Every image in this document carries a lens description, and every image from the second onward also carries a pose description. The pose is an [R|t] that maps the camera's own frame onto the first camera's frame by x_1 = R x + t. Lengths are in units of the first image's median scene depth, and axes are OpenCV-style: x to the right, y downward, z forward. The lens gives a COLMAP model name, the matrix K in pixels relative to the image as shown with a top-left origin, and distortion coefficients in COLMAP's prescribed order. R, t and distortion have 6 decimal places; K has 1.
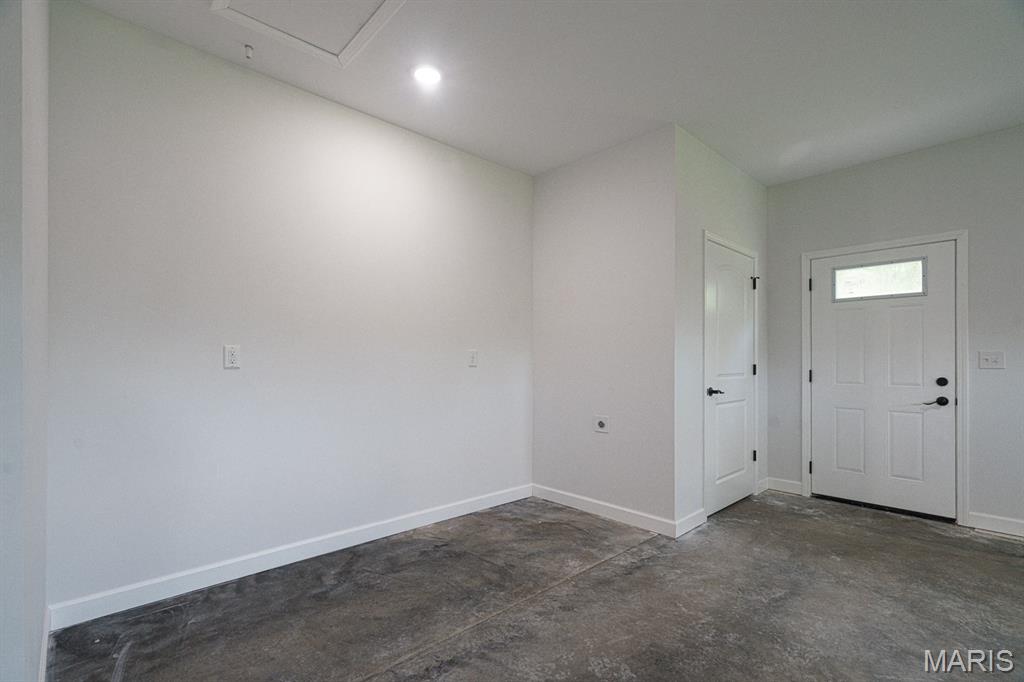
lens RADIAL K [[474.8, 0, 477.5], [0, 474.8, 357.1], [0, 0, 1]] dist [-0.003193, 0.001847]
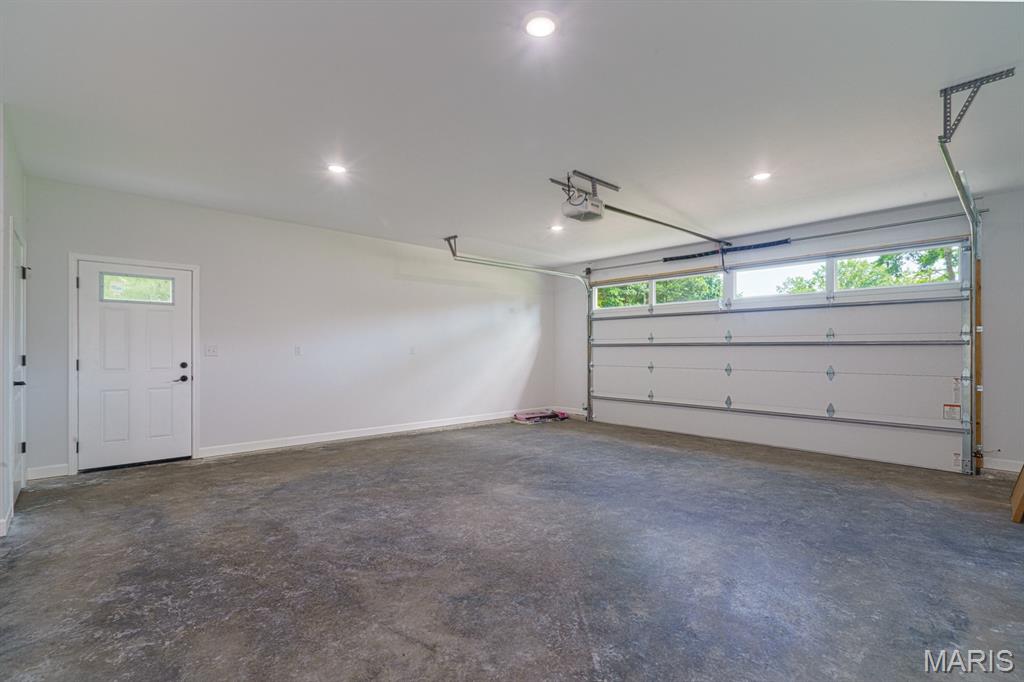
lens RADIAL K [[474.8, 0, 511.0], [0, 474.8, 345.0], [0, 0, 1]] dist [-0.003193, 0.001847]
pose [[0.019217, 0.007788, 0.999785, -0.485768], [-0.004744, 0.999959, -0.007698, -0.004470], [-0.999804, -0.004595, 0.019254, -0.045136]]
